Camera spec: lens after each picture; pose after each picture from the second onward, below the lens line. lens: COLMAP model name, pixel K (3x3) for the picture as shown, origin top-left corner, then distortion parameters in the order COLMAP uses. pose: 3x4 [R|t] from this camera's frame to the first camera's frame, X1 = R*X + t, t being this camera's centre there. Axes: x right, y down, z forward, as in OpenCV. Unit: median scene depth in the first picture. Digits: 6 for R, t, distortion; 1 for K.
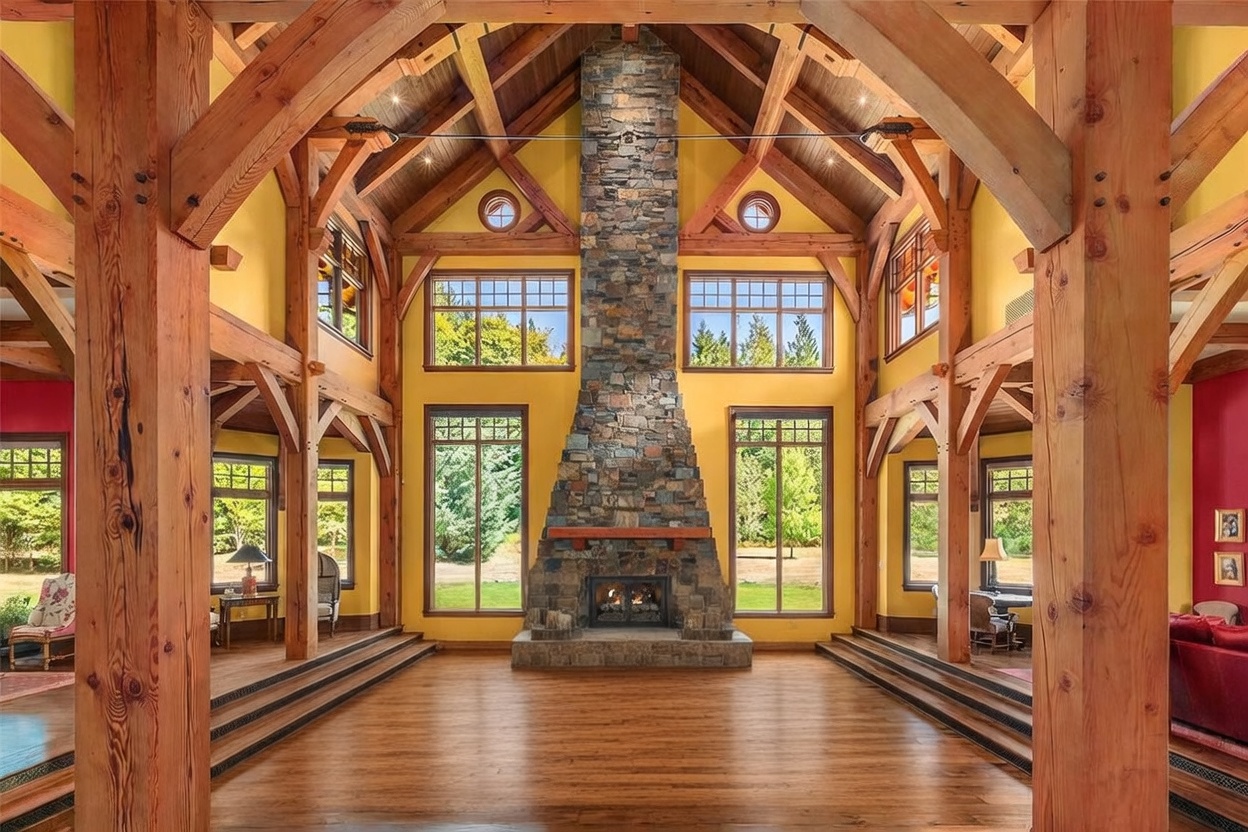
lens RADIAL K [[589.1, 0, 624.0], [0, 589.1, 416.0], [0, 0, 1]] dist [0.000142, 0.000080]
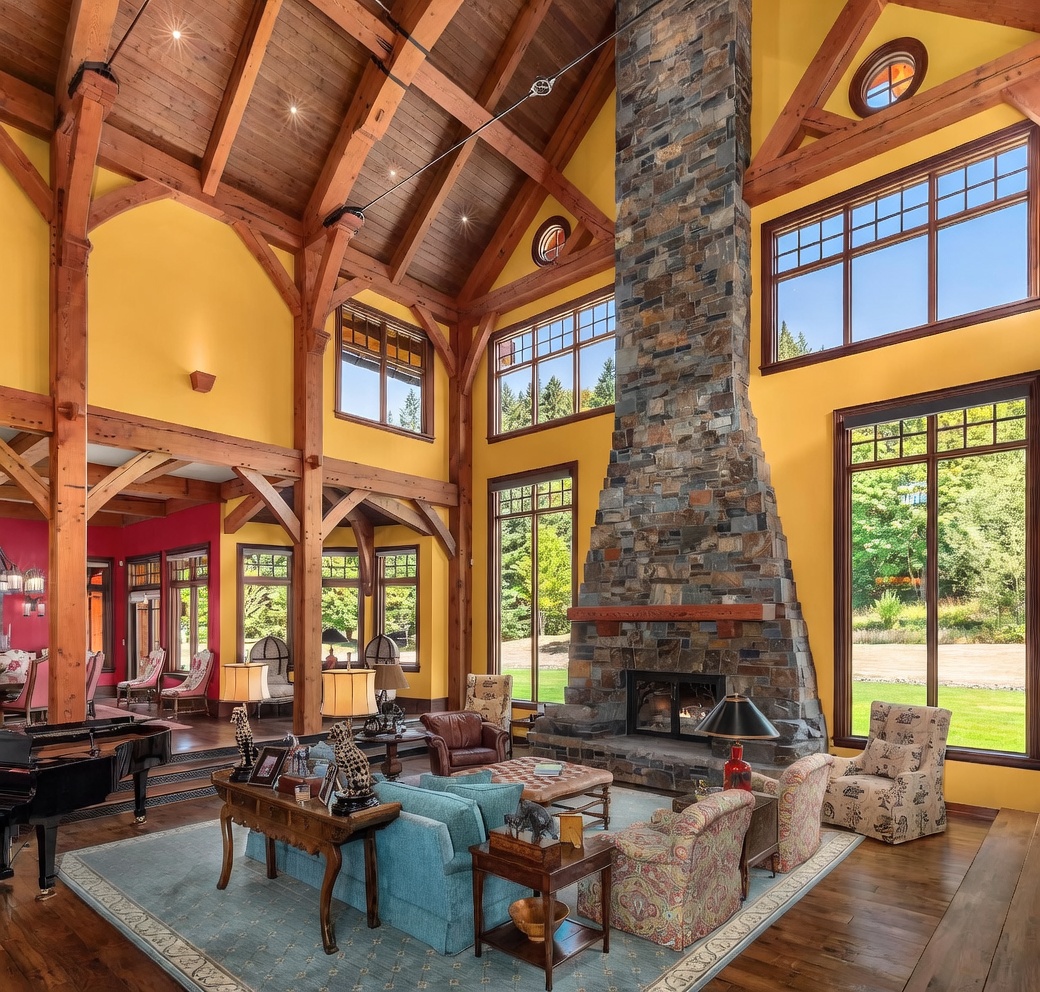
lens RADIAL K [[649.8, 0, 519.9], [0, 649.8, 508.6], [0, 0, 1]] dist [0.000533, 0.002050]
pose [[0.754039, -0.116338, -0.646445, 0.378566], [0.140093, 0.990028, -0.014762, 0.052516], [0.641716, -0.079431, 0.762818, 0.259404]]
